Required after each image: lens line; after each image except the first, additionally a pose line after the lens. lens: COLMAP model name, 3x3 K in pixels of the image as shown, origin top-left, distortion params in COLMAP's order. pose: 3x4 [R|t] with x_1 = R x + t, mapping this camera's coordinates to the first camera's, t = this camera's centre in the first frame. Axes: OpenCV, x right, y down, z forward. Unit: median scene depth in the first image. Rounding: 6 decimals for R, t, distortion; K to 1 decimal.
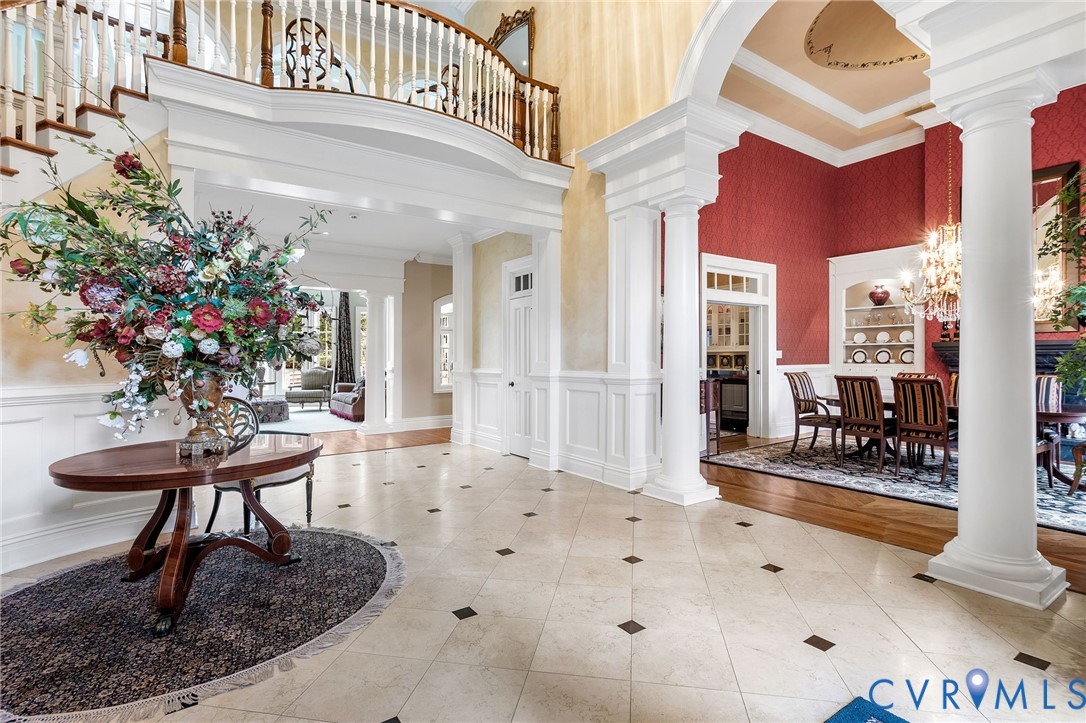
lens RADIAL K [[515.9, 0, 543.1], [0, 515.9, 357.3], [0, 0, 1]] dist [0.005920, 0.000886]
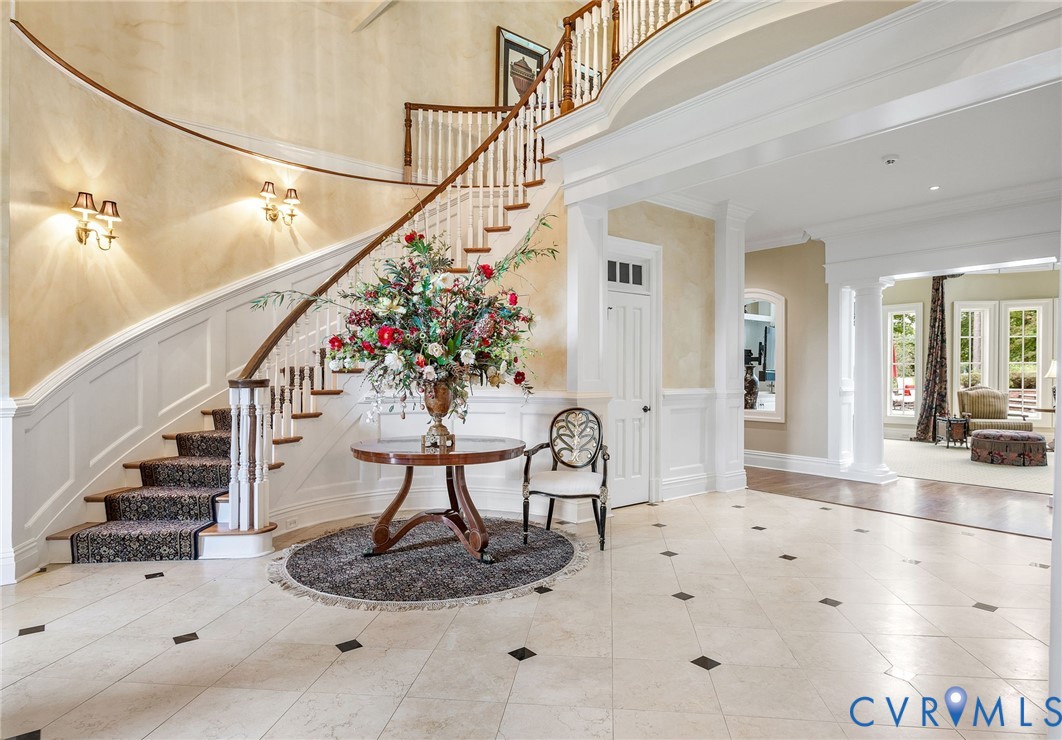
lens RADIAL K [[597.5, 0, 531.7], [0, 597.5, 369.7], [0, 0, 1]] dist [-0.005523, -0.000320]
pose [[0.081241, 0.000331, -0.996694, 0.885311], [-0.002570, 0.999997, 0.000123, -0.003495], [0.996691, 0.002551, 0.081241, 1.161140]]
